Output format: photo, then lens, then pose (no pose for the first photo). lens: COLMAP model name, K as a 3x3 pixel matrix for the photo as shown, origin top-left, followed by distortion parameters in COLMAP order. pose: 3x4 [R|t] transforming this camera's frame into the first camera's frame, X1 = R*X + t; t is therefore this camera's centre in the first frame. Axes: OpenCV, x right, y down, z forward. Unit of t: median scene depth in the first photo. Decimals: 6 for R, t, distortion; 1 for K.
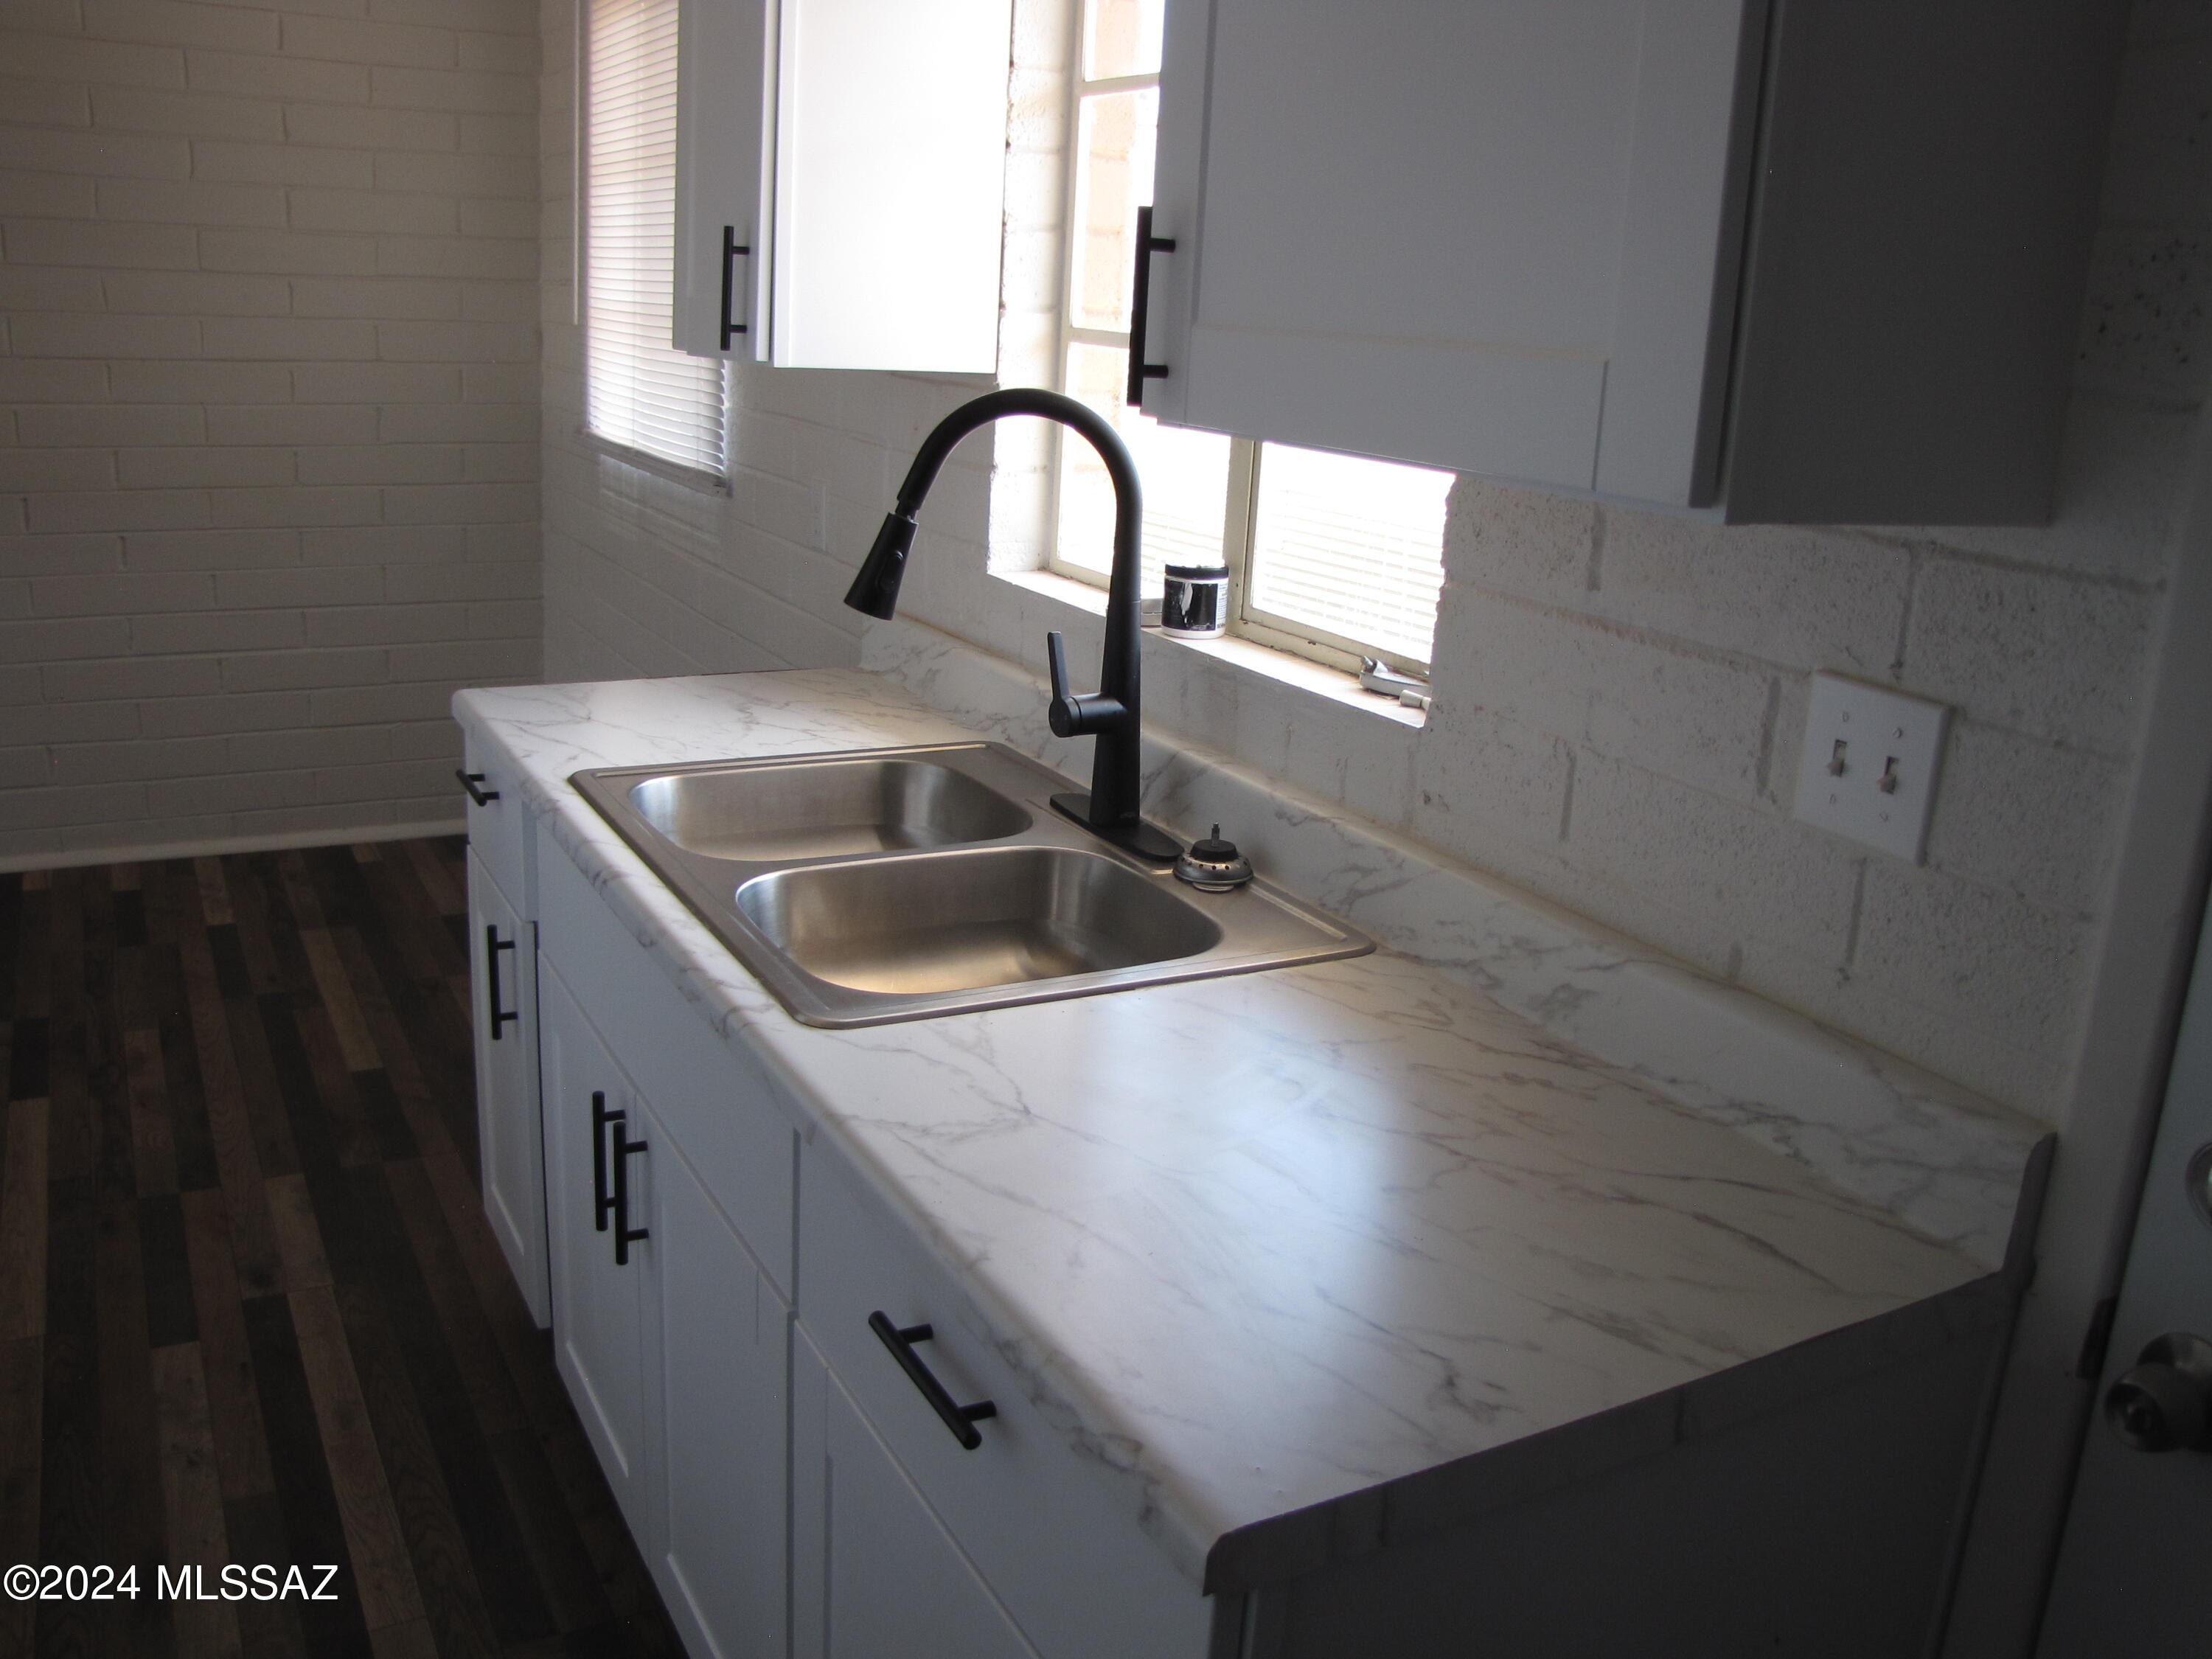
lens RADIAL K [[1873.6, 0, 1124.5], [0, 1873.6, 821.8], [0, 0, 1]] dist [-0.130272, 0.088436]
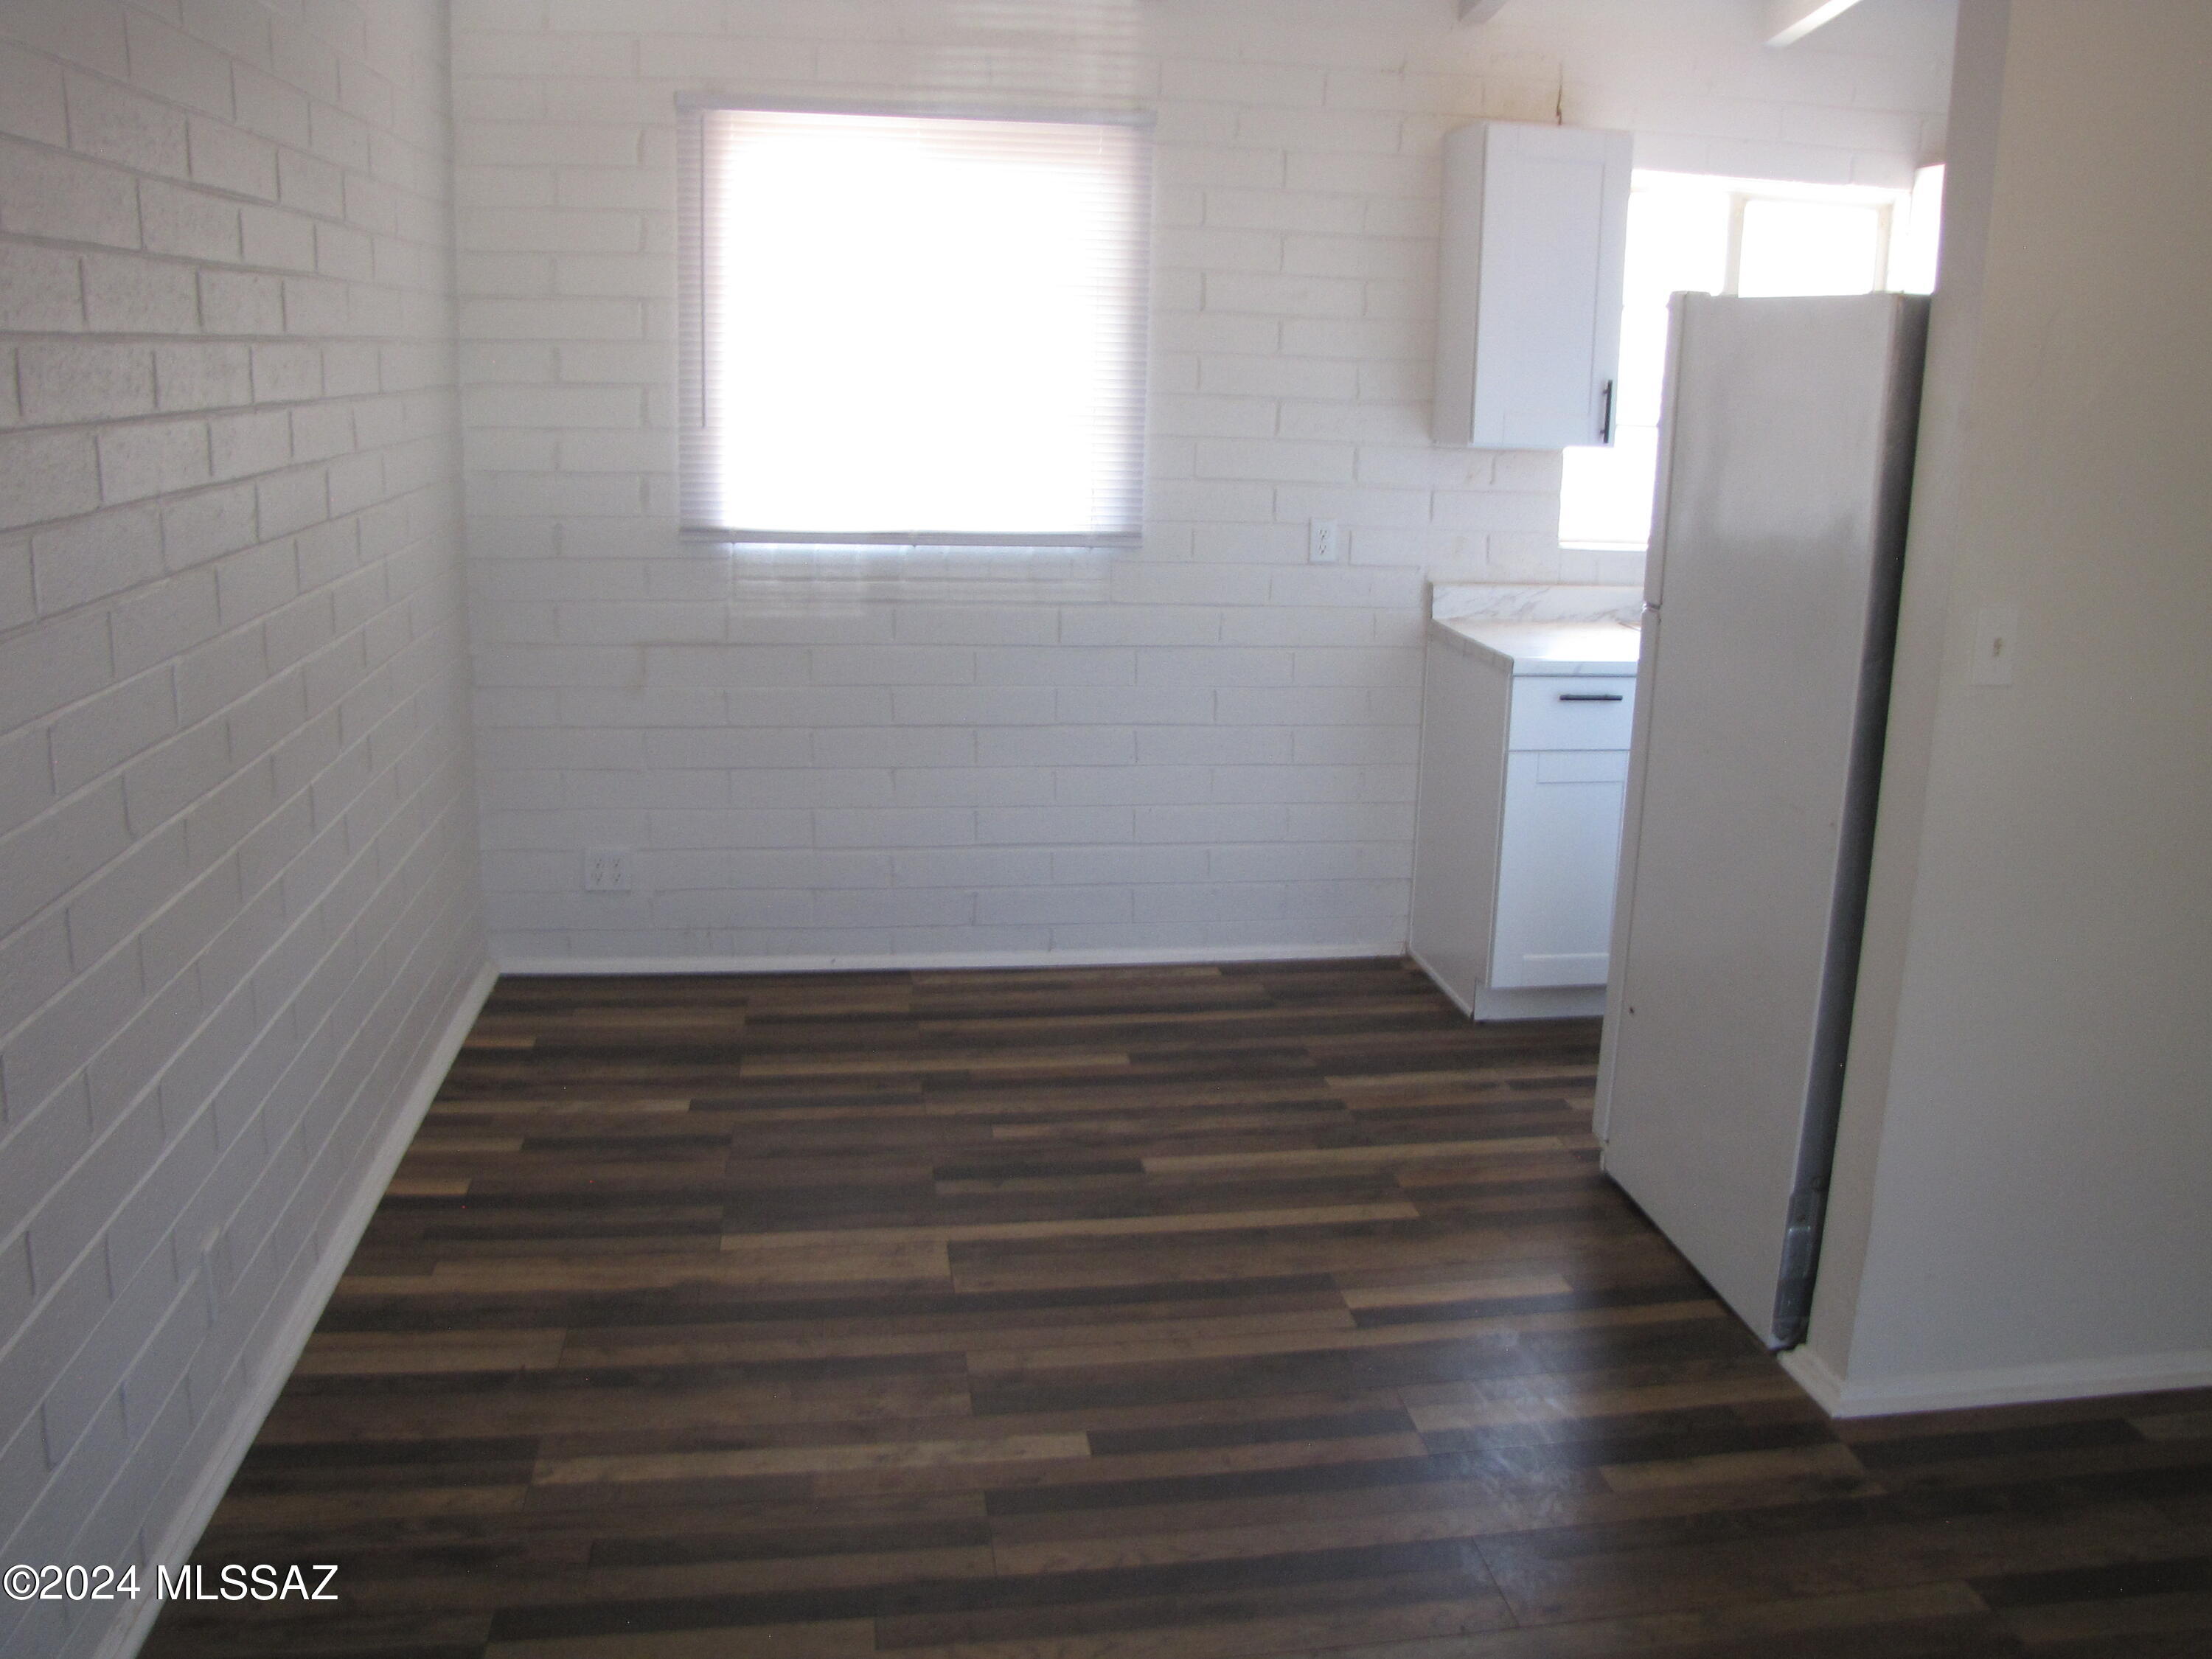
lens RADIAL K [[1873.6, 0, 1107.4], [0, 1873.6, 825.2], [0, 0, 1]] dist [-0.130272, 0.088436]
pose [[0.346588, -0.273779, 0.897174, -1.393152], [0.243586, 0.949915, 0.195773, -0.239054], [-0.905838, 0.150687, 0.395918, 0.475954]]
